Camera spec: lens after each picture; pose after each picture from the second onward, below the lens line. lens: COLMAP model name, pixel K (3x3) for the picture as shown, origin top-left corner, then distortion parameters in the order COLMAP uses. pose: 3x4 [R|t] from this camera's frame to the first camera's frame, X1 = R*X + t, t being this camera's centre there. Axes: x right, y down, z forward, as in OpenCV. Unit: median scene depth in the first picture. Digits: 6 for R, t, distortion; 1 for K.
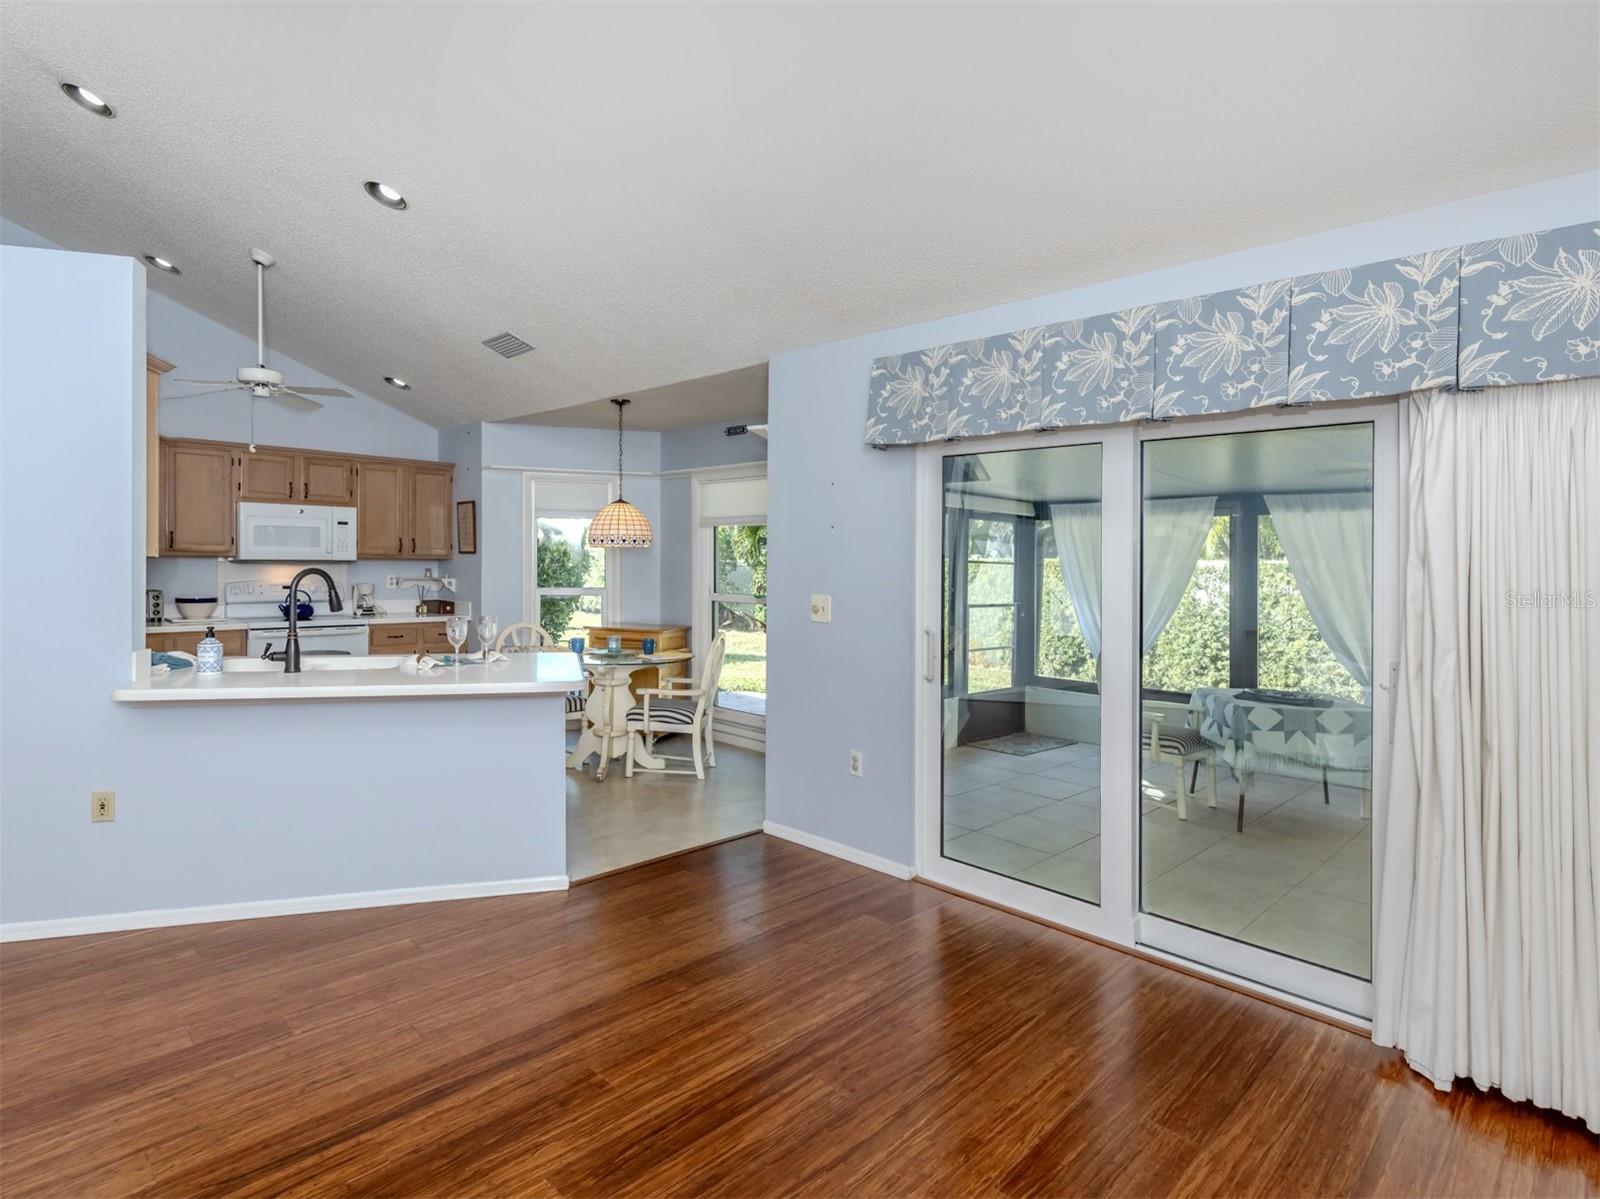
lens RADIAL K [[840.4, 0, 800.0], [0, 840.4, 599.5], [0, 0, 1]] dist [0.000985, 0.000293]
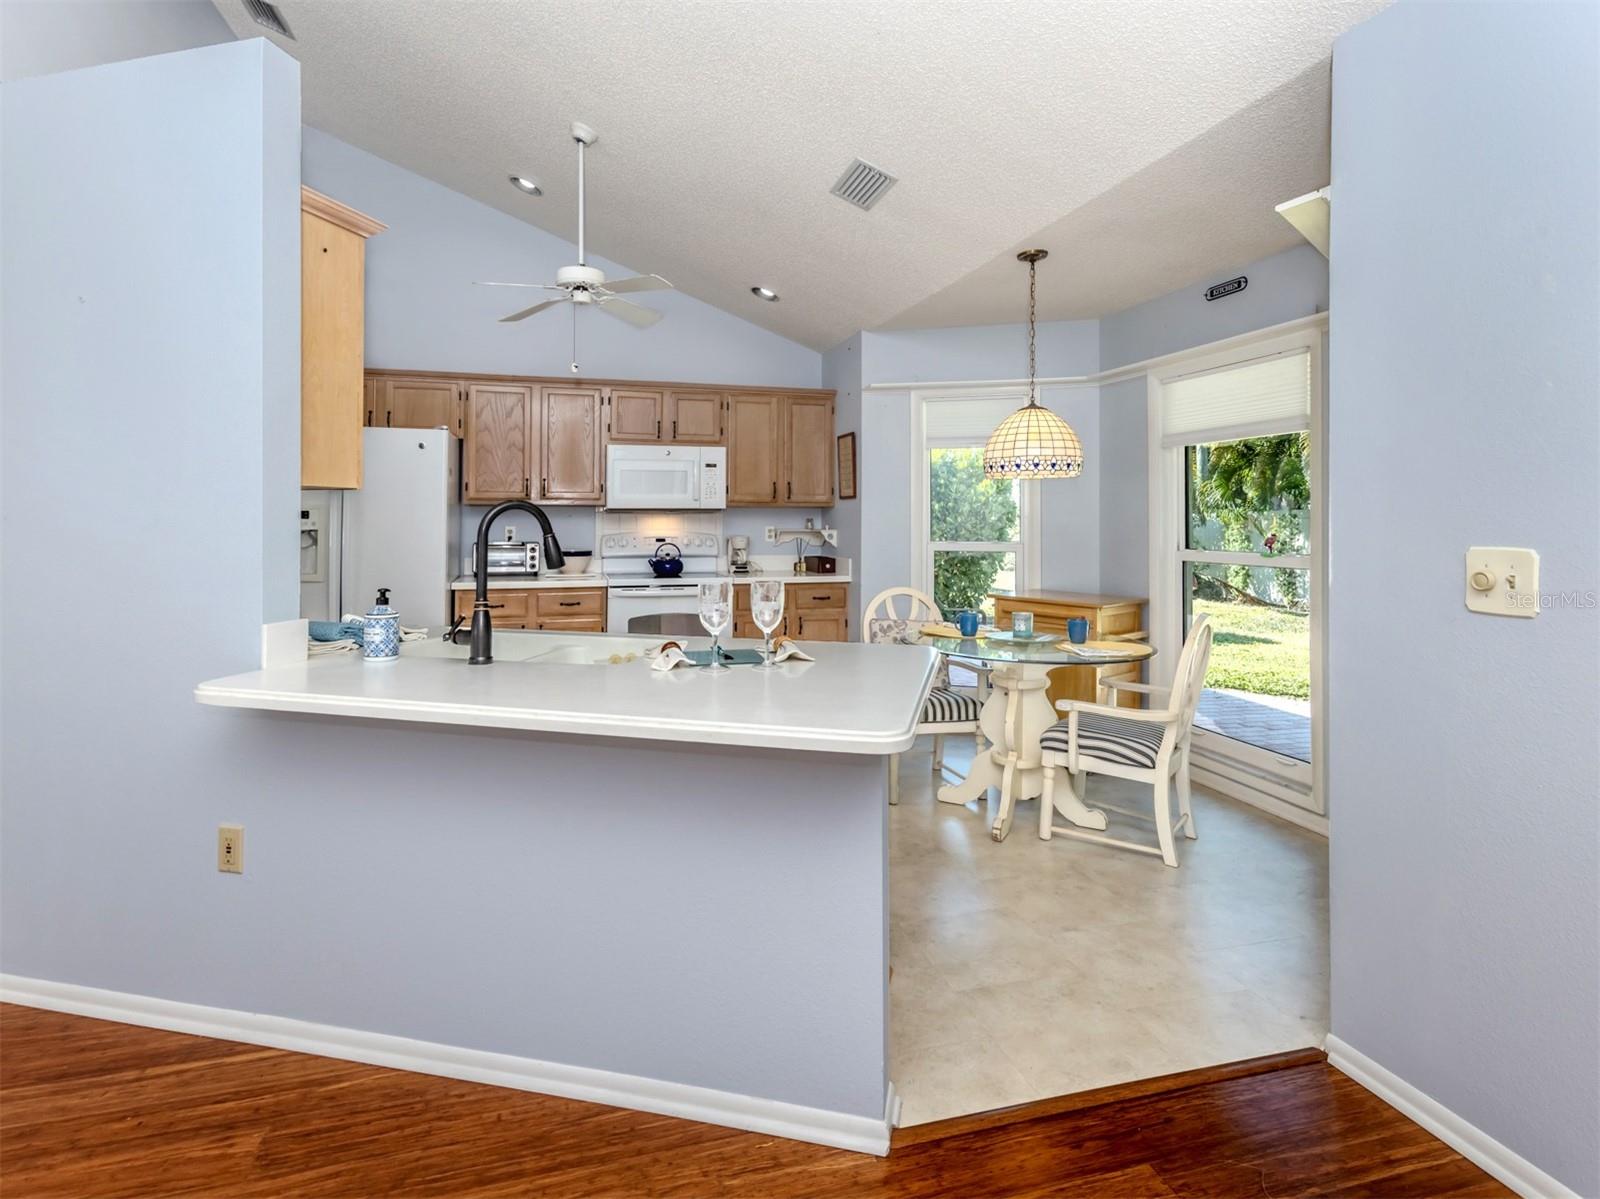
lens RADIAL K [[828.0, 0, 792.3], [0, 828.0, 522.2], [0, 0, 1]] dist [0.003407, 0.000857]
pose [[0.863980, -0.011300, -0.503400, -0.051761], [-0.011335, 0.999058, -0.041881, 0.002225], [0.503399, 0.041890, 0.863038, 0.355950]]
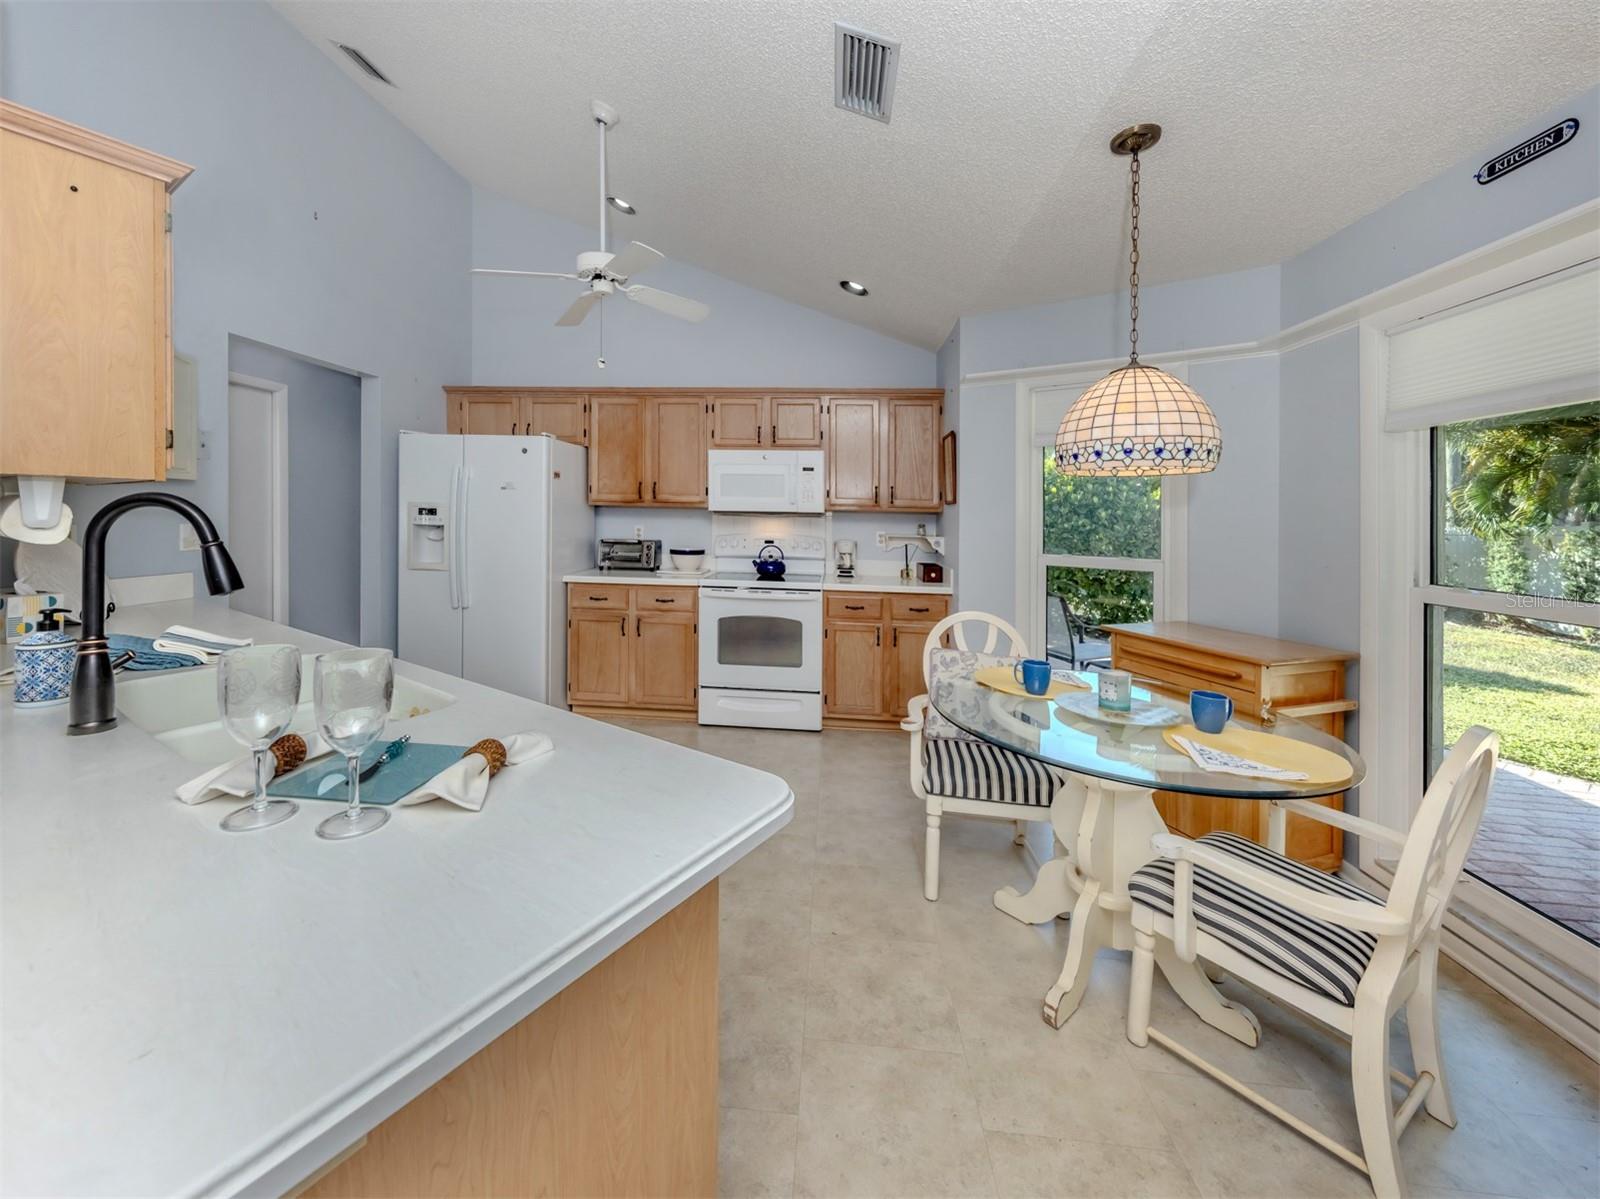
lens RADIAL K [[618.8, 0, 784.1], [0, 618.8, 513.1], [0, 0, 1]] dist [0.007505, -0.000316]
pose [[0.631875, -0.006915, -0.775039, -0.078456], [-0.046271, 0.997840, -0.046627, -0.017209], [0.773688, 0.065325, 0.630190, 0.666505]]
